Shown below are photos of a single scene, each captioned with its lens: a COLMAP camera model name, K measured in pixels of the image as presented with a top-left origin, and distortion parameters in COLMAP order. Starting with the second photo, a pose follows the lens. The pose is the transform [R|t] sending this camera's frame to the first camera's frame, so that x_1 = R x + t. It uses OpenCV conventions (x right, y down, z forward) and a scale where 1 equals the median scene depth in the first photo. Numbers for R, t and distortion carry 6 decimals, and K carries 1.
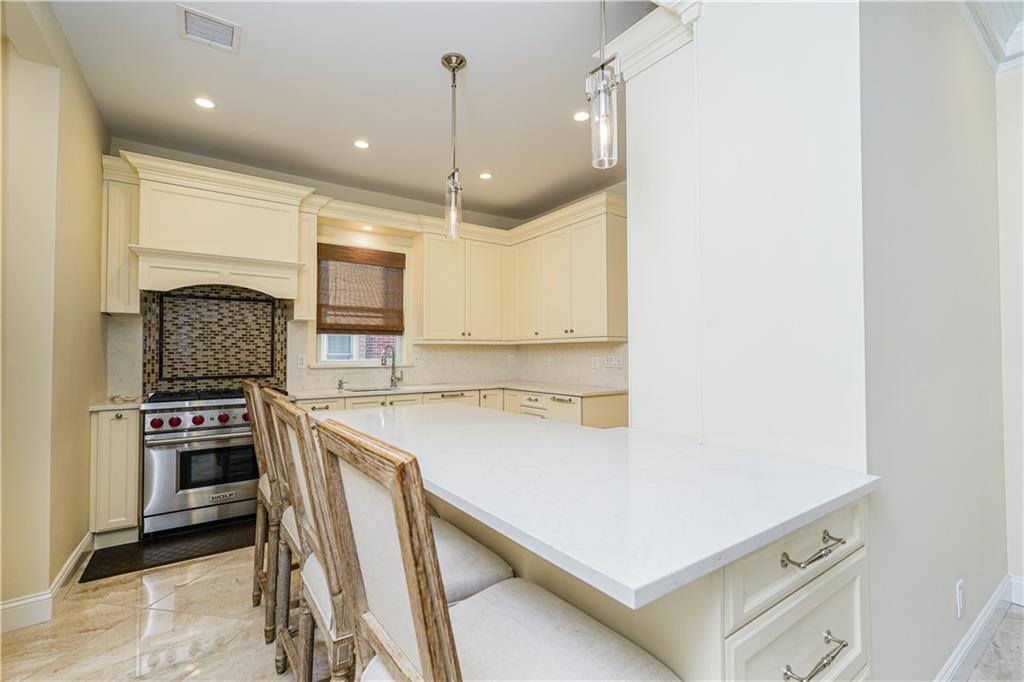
lens RADIAL K [[448.5, 0, 492.7], [0, 448.5, 341.9], [0, 0, 1]] dist [0.000842, 0.000014]
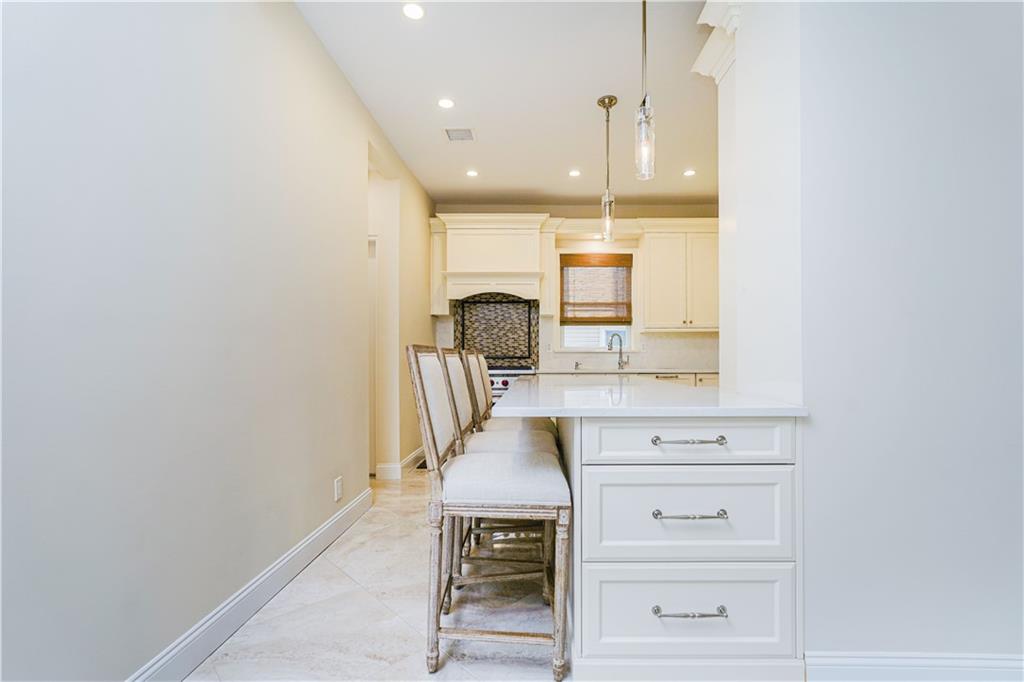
lens RADIAL K [[444.0, 0, 522.6], [0, 444.0, 354.9], [0, 0, 1]] dist [-0.015842, 0.009484]
pose [[0.820943, 0.004439, -0.570993, 0.264267], [0.012451, 0.999593, 0.025673, 0.034247], [0.570875, -0.028185, 0.820553, -0.111505]]
